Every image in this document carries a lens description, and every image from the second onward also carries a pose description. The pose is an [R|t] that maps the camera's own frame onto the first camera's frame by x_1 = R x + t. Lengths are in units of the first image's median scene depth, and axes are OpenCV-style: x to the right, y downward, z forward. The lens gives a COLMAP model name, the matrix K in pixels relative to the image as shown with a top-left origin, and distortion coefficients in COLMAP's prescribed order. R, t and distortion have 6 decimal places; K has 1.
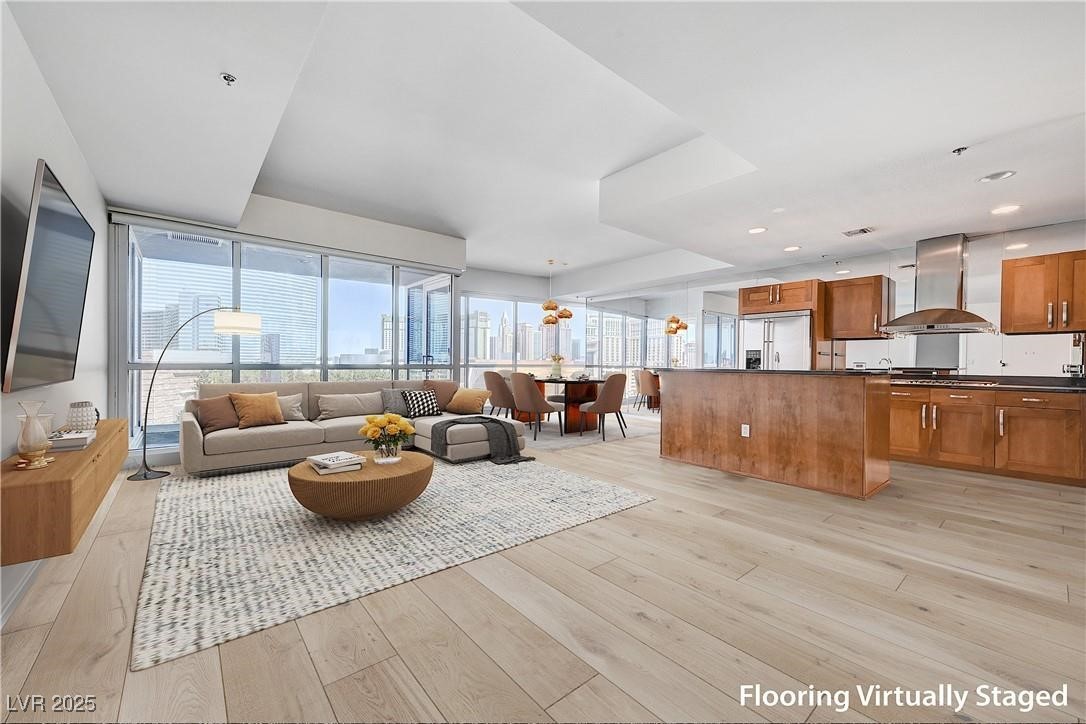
lens RADIAL K [[434.3, 0, 546.6], [0, 434.3, 362.4], [0, 0, 1]] dist [0.008387, 0.000613]
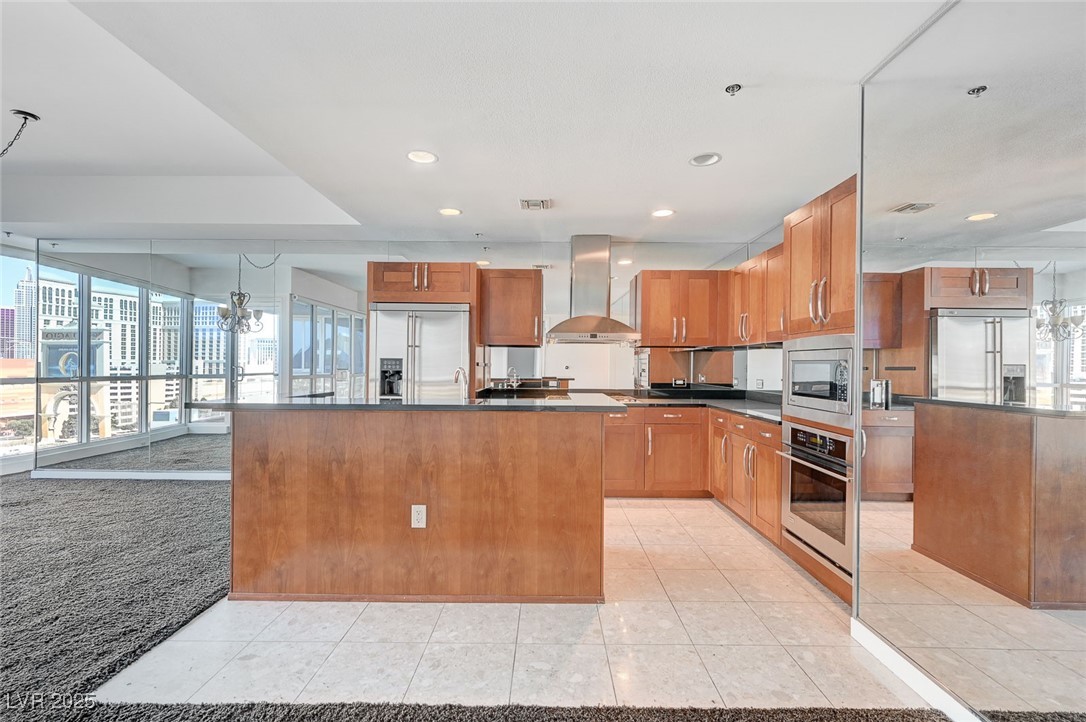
lens RADIAL K [[480.6, 0, 548.4], [0, 480.6, 365.4], [0, 0, 1]] dist [0.002484, 0.001335]
pose [[0.649231, -0.003929, 0.760581, 0.099997], [-0.002113, 0.999973, 0.006968, -0.028819], [-0.760589, -0.006131, 0.649205, 0.441252]]
